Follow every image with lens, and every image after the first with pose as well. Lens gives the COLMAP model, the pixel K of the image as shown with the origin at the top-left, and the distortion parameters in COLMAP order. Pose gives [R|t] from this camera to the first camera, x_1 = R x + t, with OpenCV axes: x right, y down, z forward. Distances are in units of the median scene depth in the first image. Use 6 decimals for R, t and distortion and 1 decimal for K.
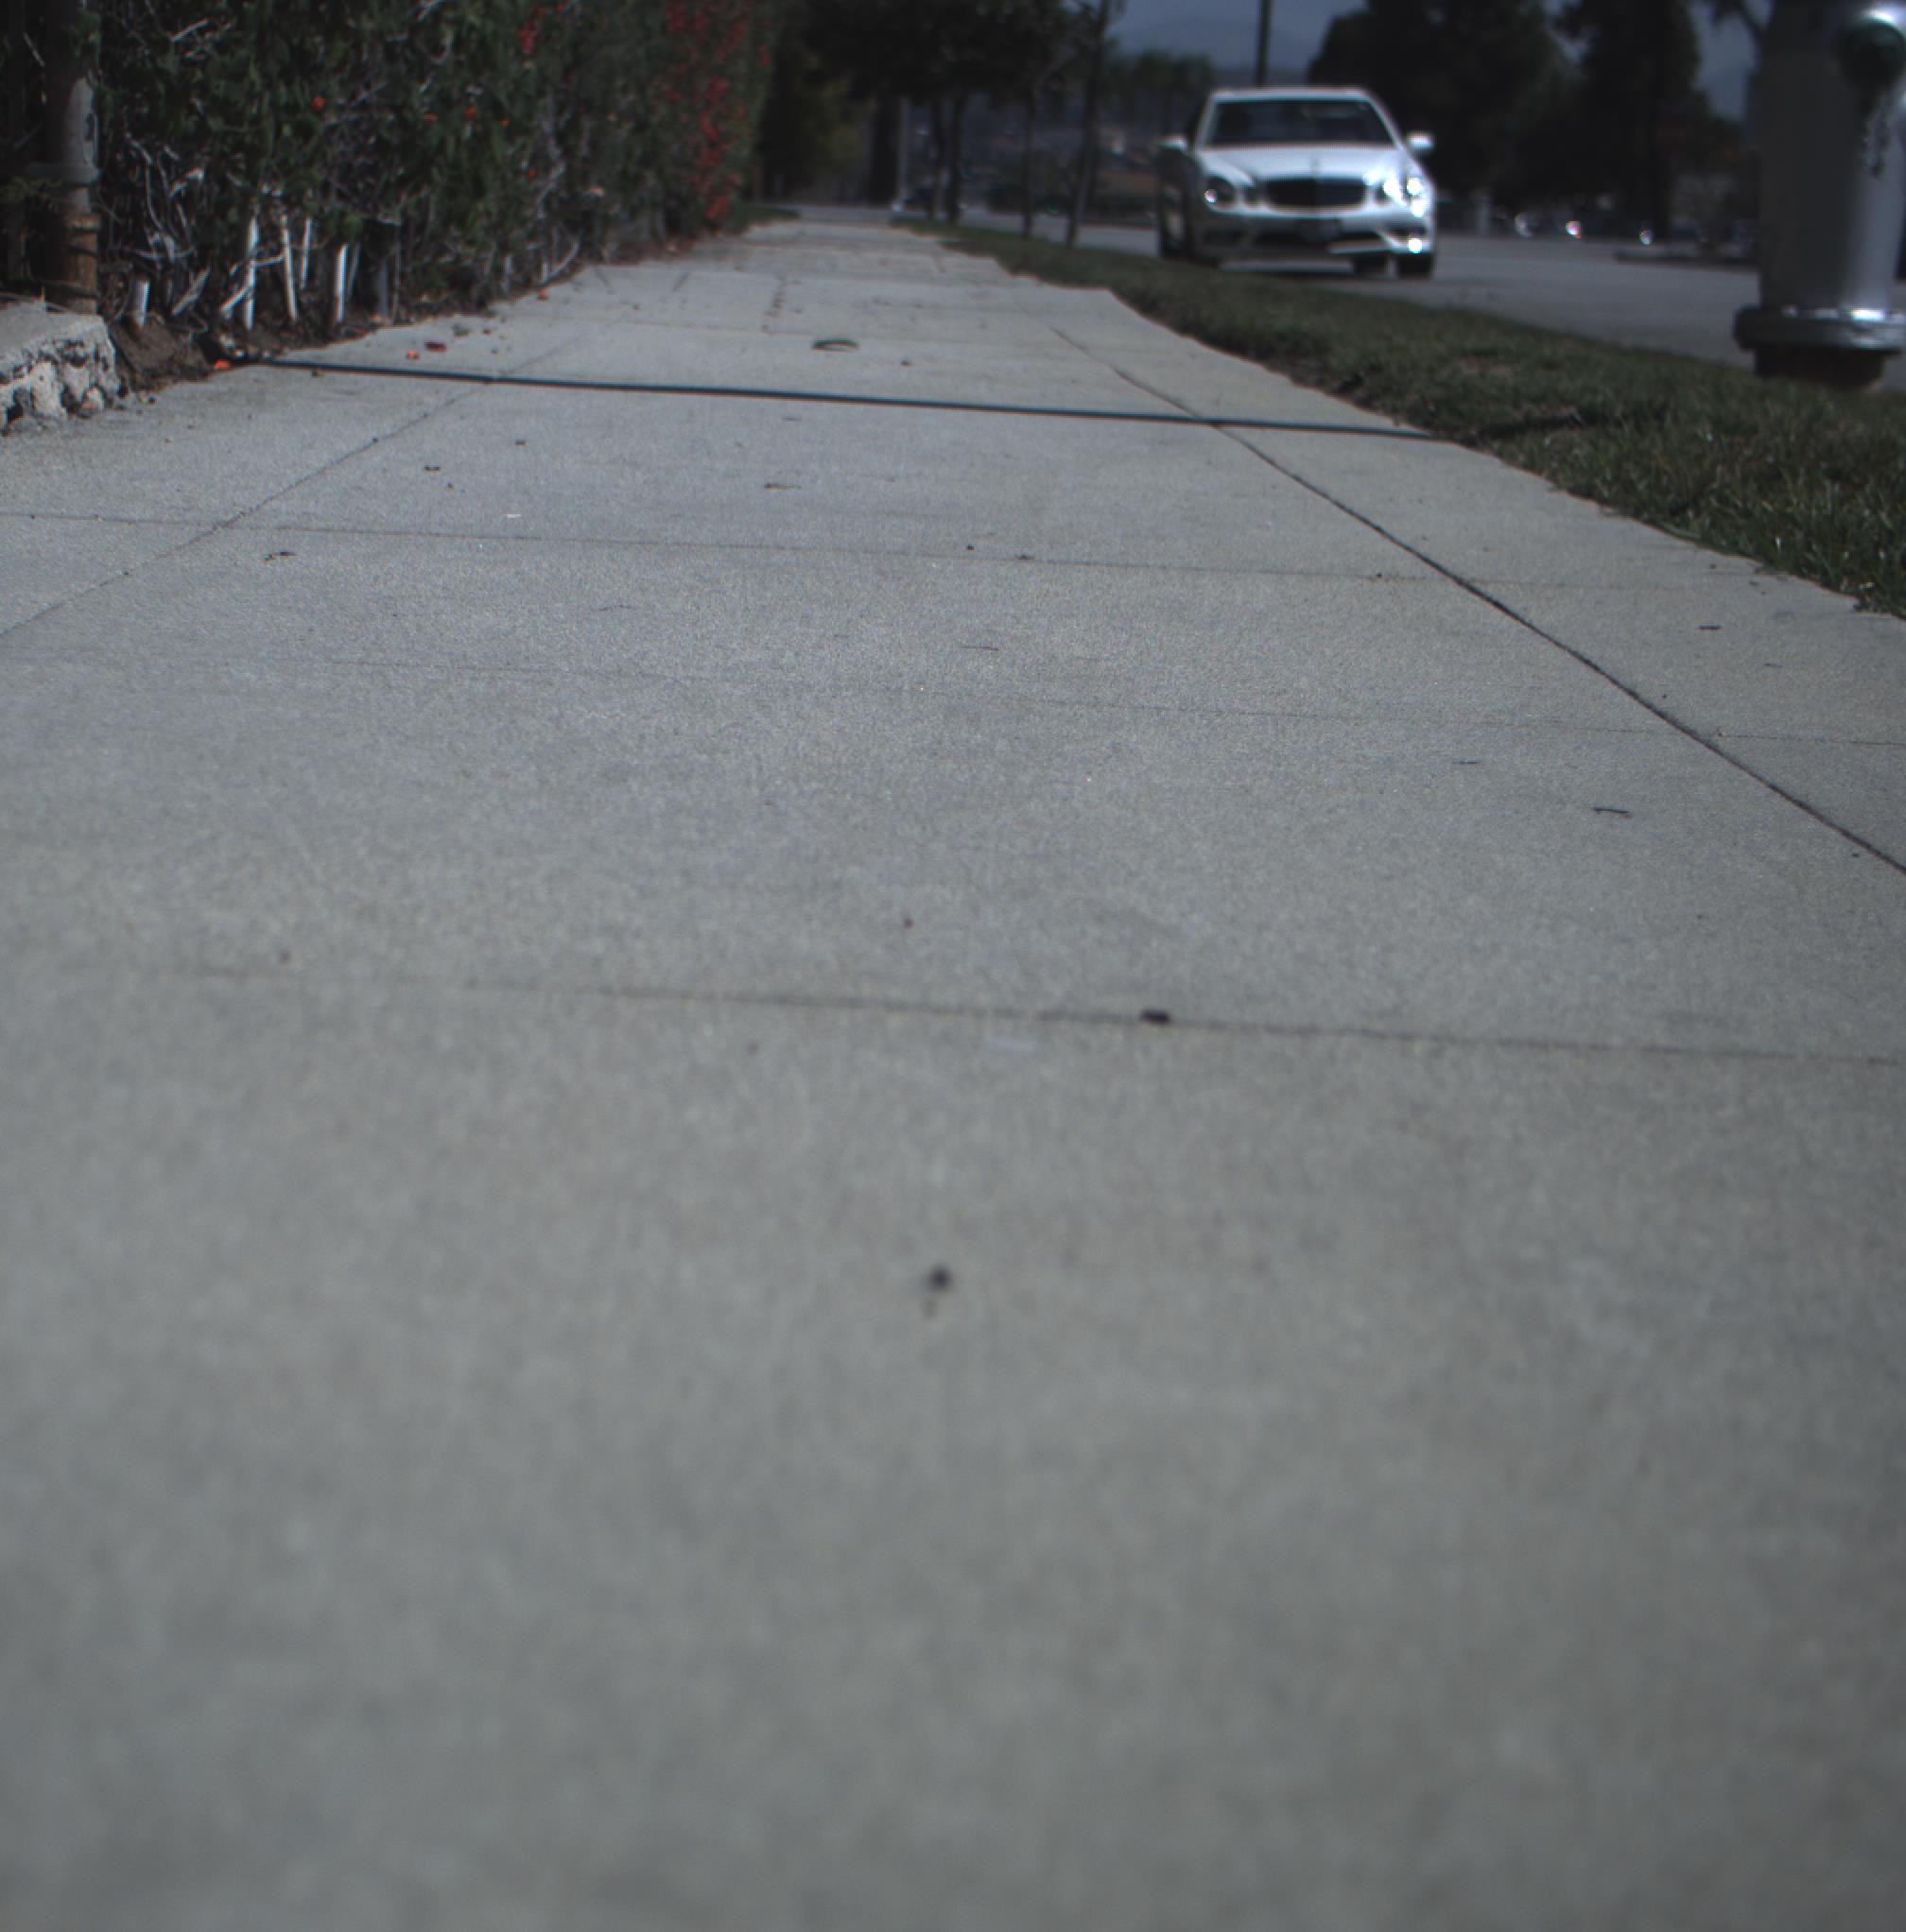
lens RADIAL K [[4167.4, 0, 692.1], [0, 4167.4, 965.4], [0, 0, 1]] dist [-0.189993, 0.687357]
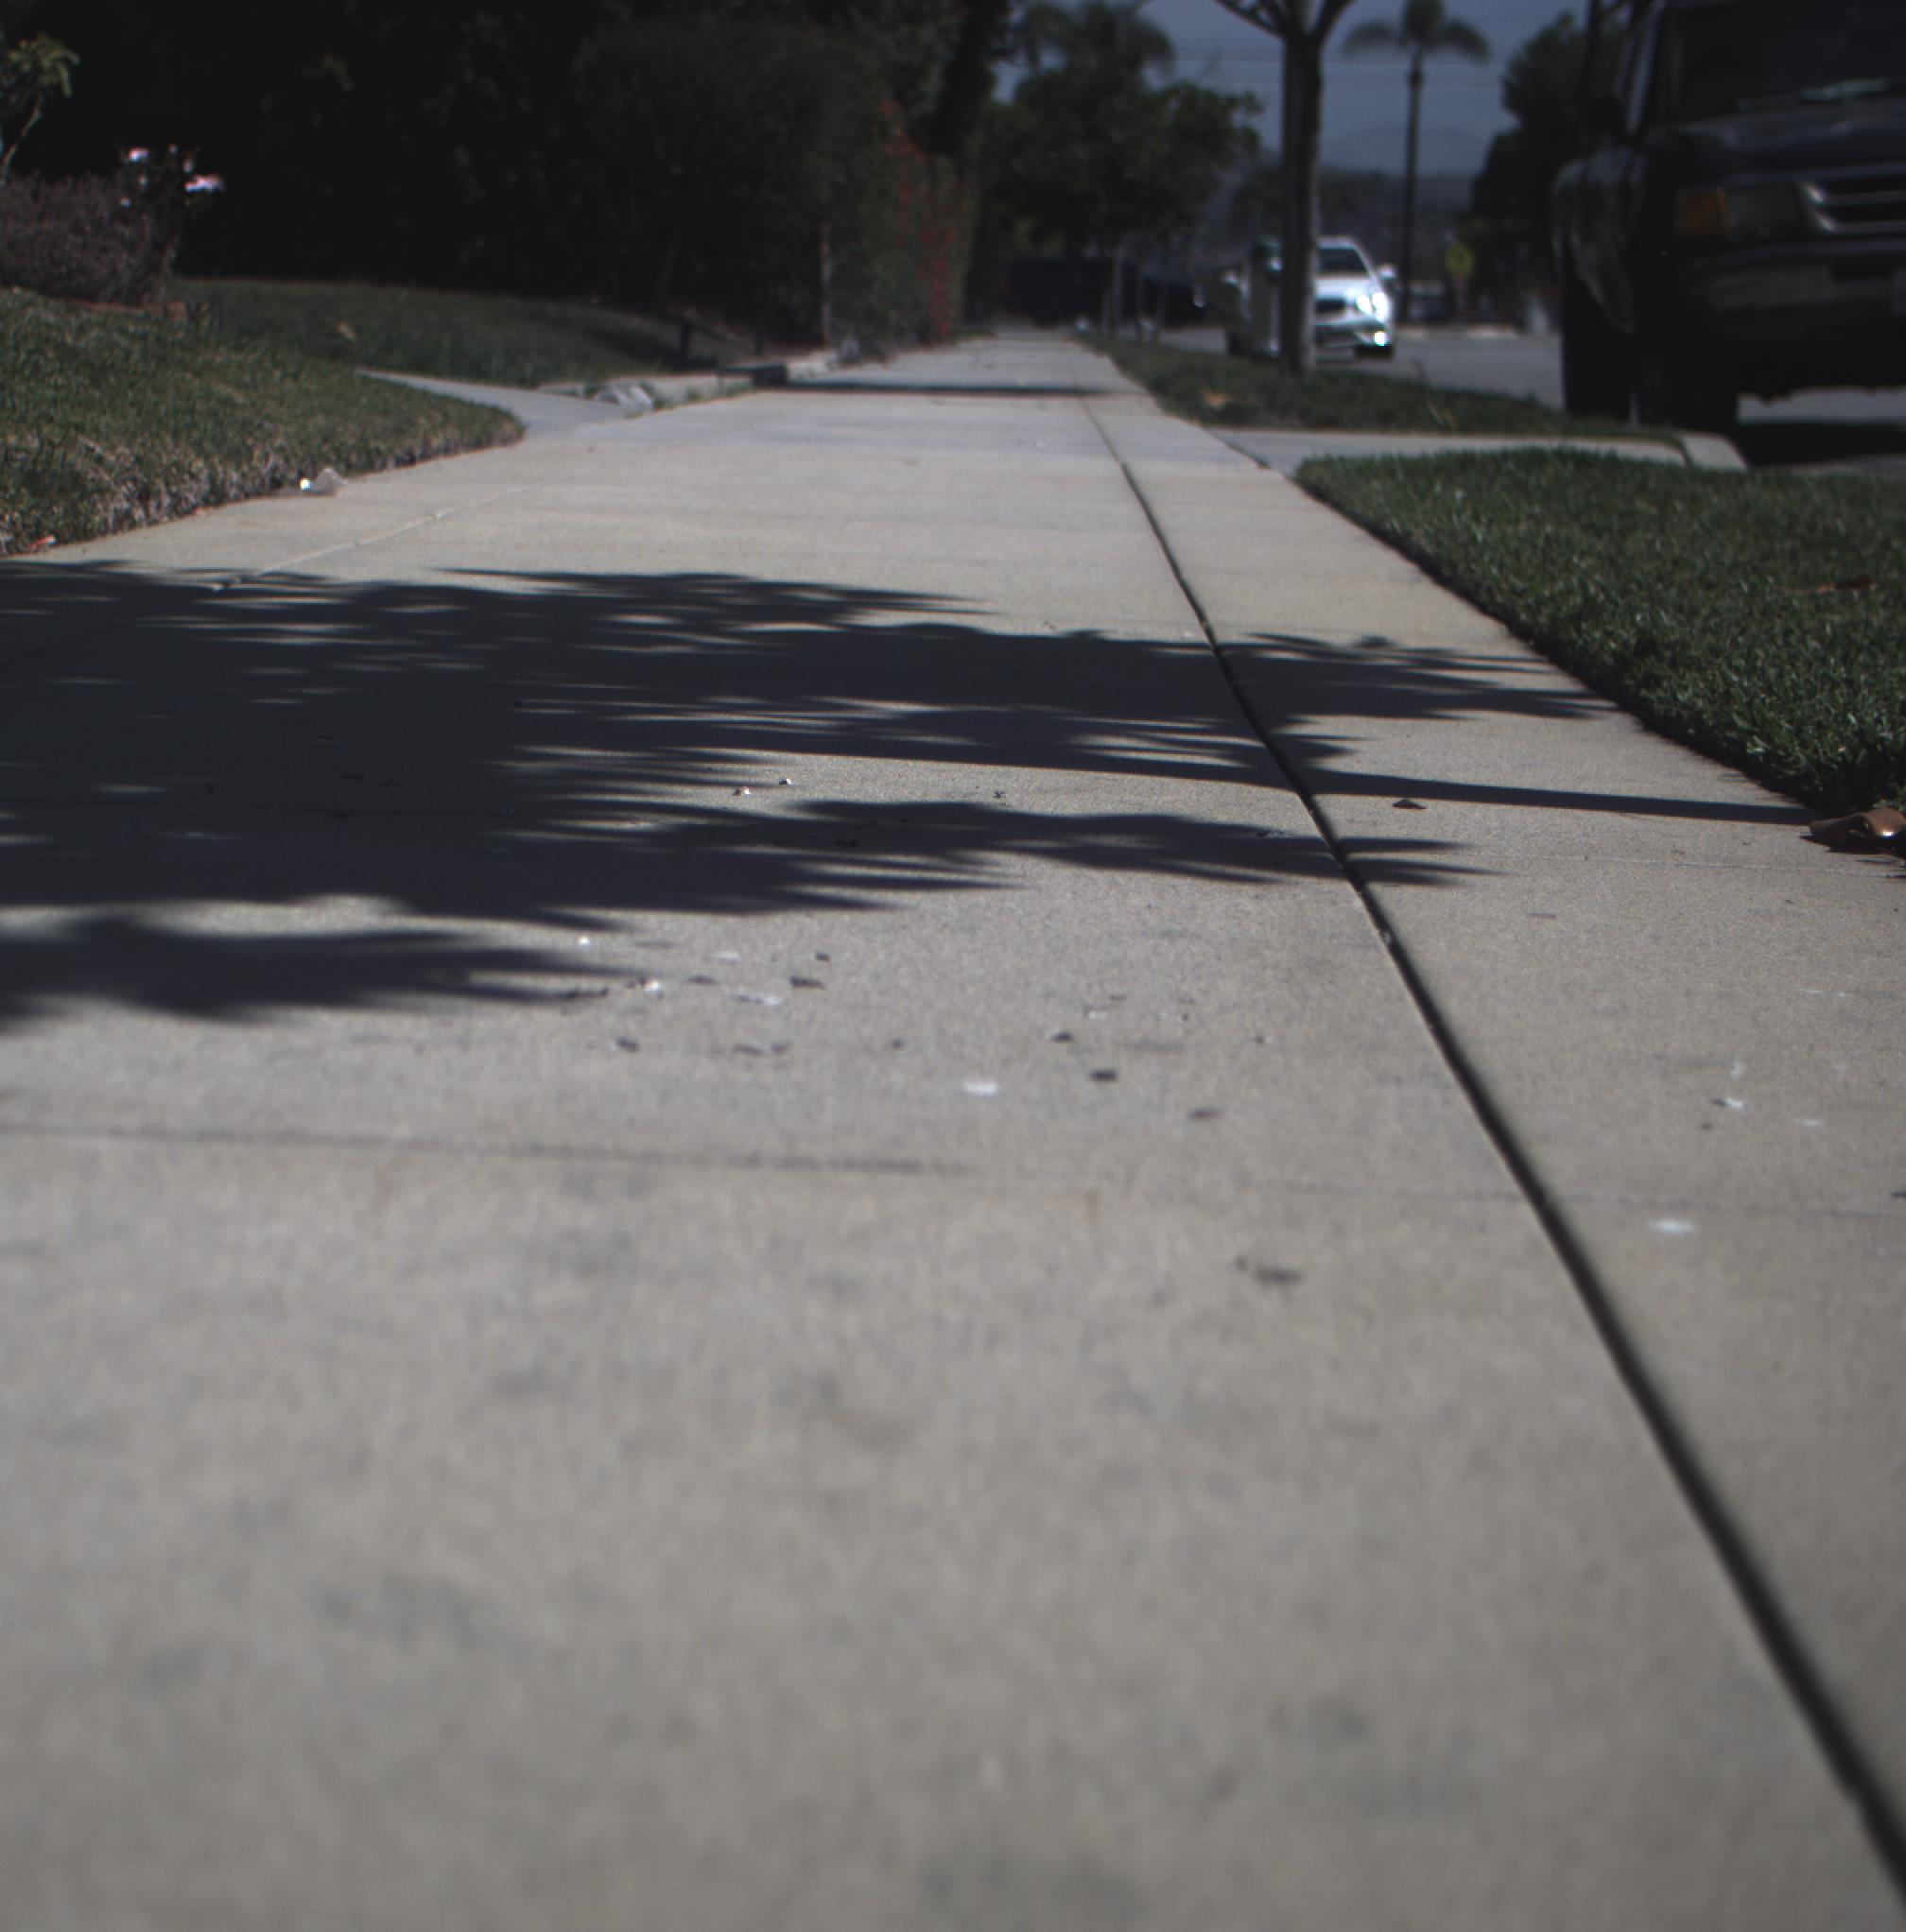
lens RADIAL K [[4167.4, 0, 692.1], [0, 4167.4, 965.4], [0, 0, 1]] dist [-0.189993, 0.687357]
pose [[0.998294, -0.025448, -0.052541, -0.011049], [0.023858, 0.999245, -0.030664, 0.108685], [0.053282, 0.029358, 0.998148, -0.592386]]
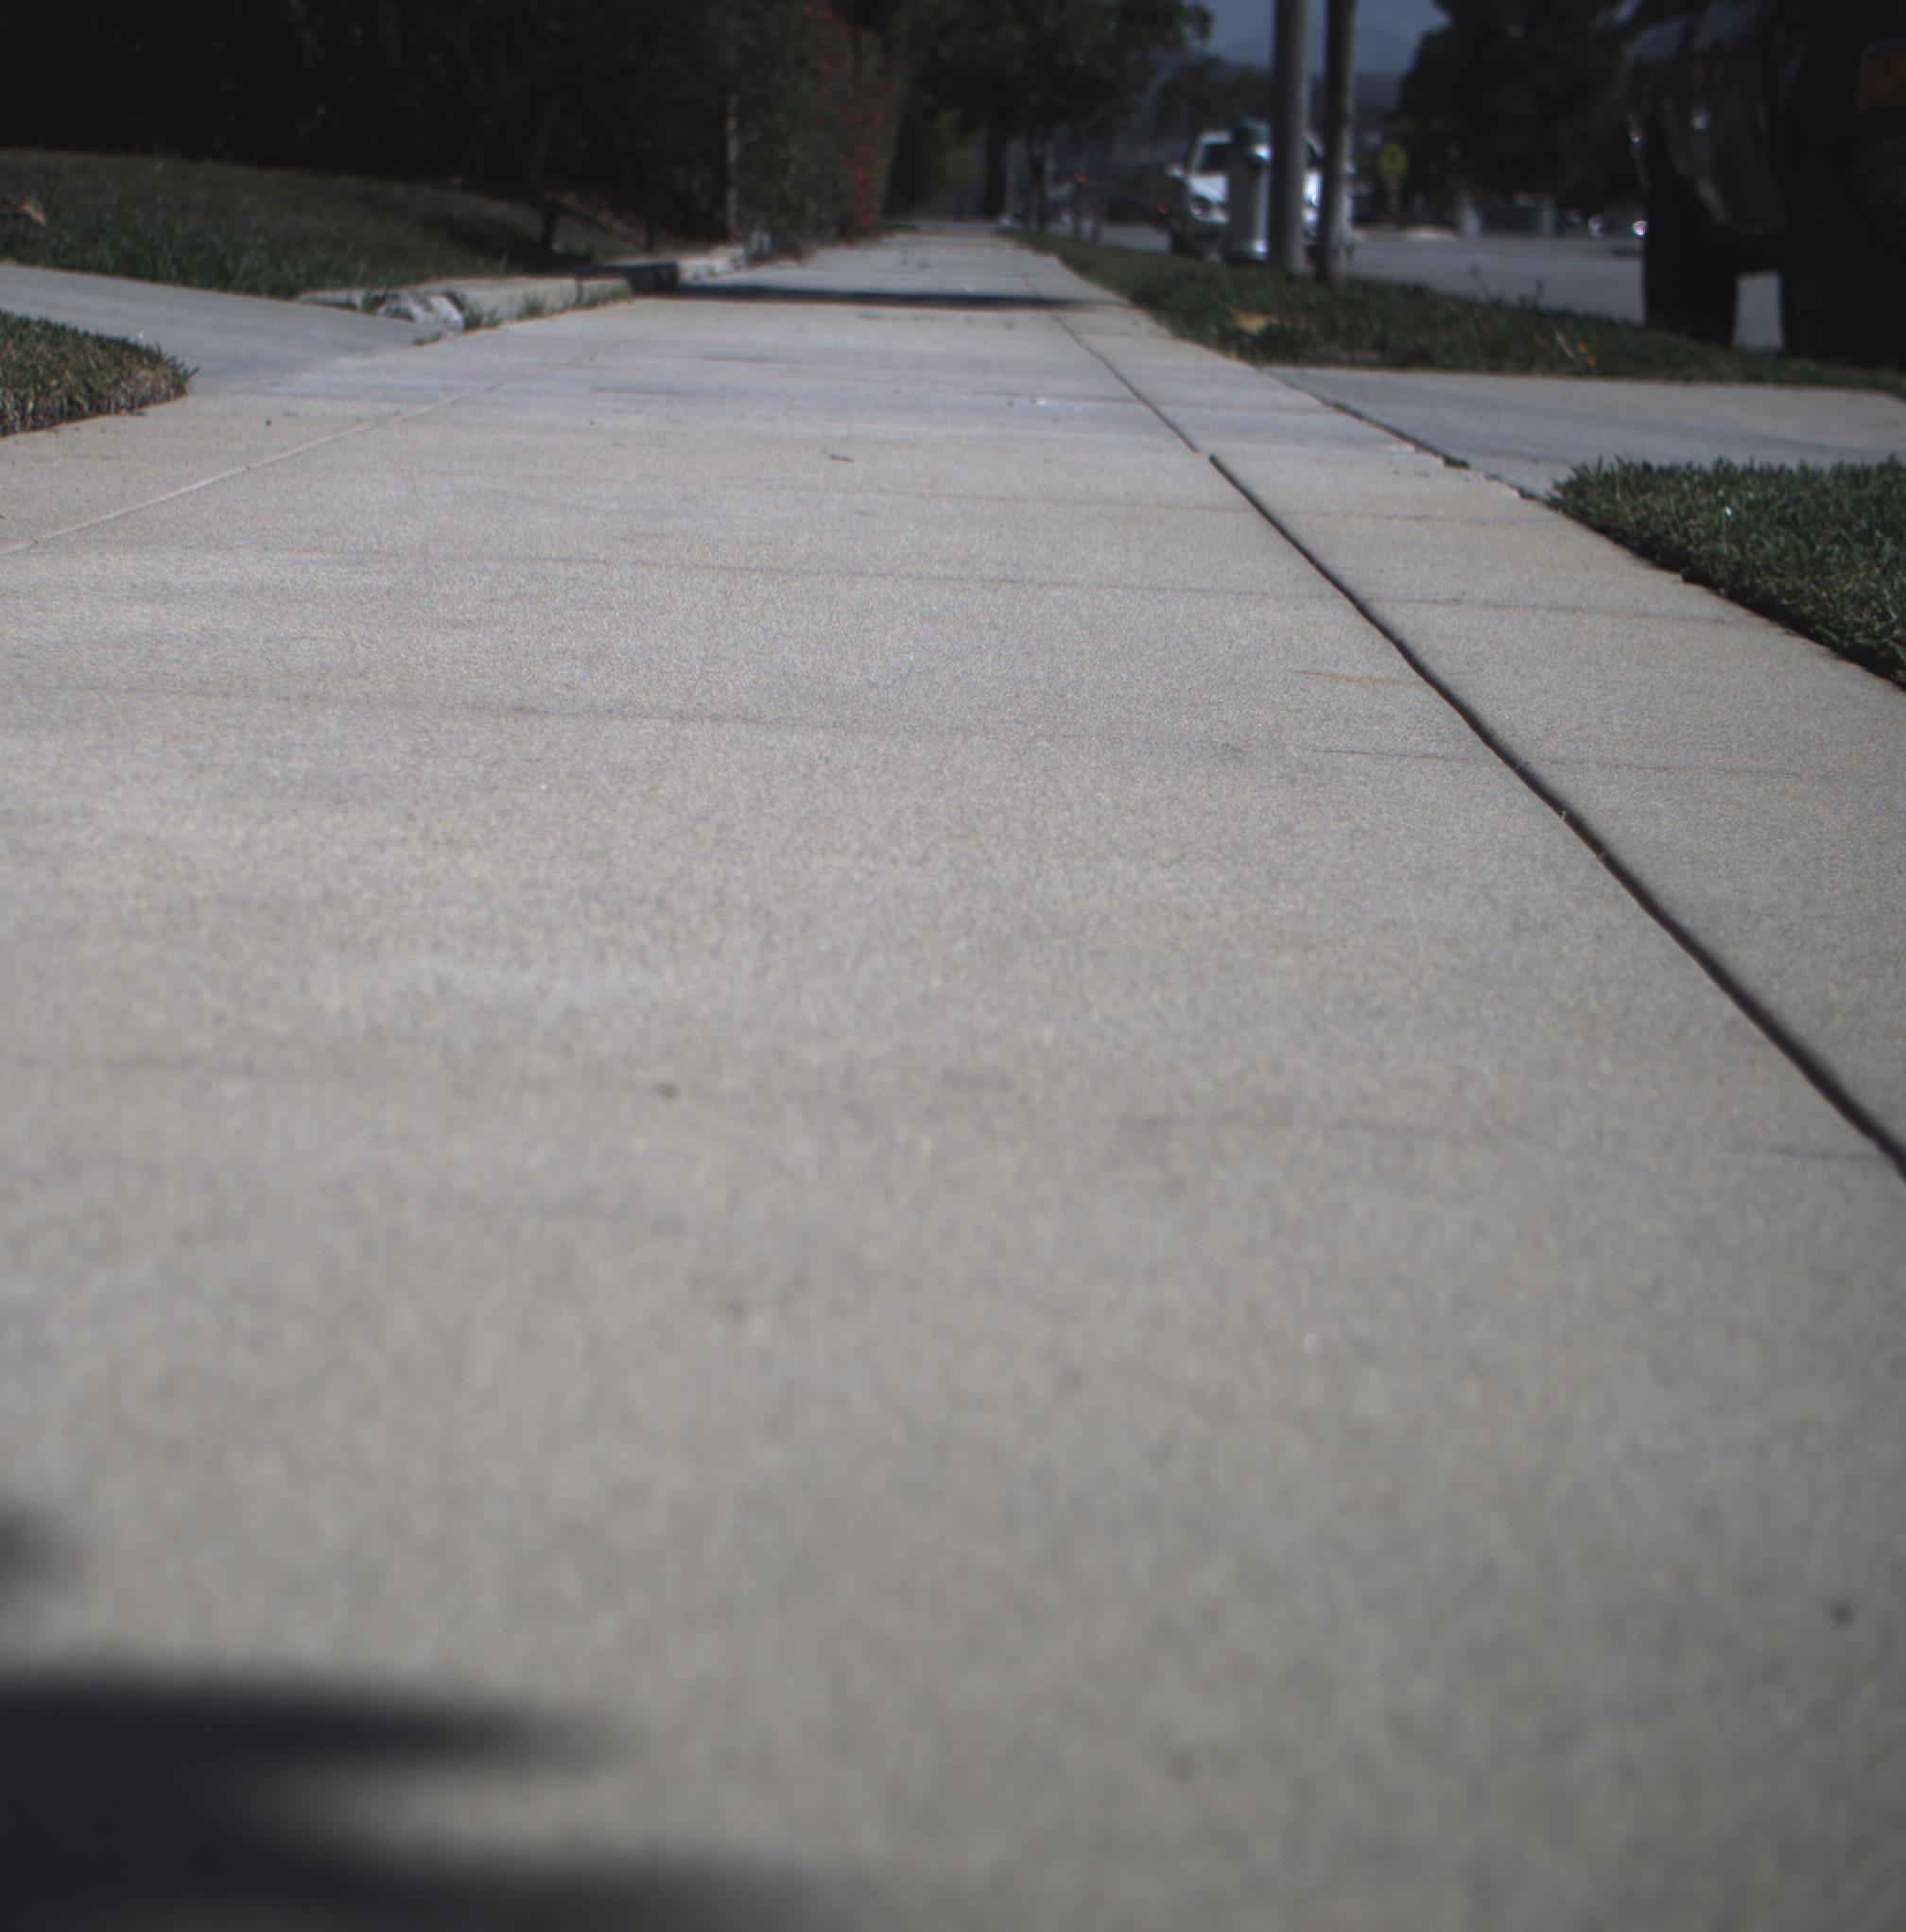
lens RADIAL K [[4167.4, 0, 692.1], [0, 4167.4, 965.4], [0, 0, 1]] dist [-0.189993, 0.687357]
pose [[0.999400, -0.014229, -0.031576, -0.011038], [0.014089, 0.999890, -0.004657, 0.087483], [0.031639, 0.004209, 0.999491, -0.475016]]
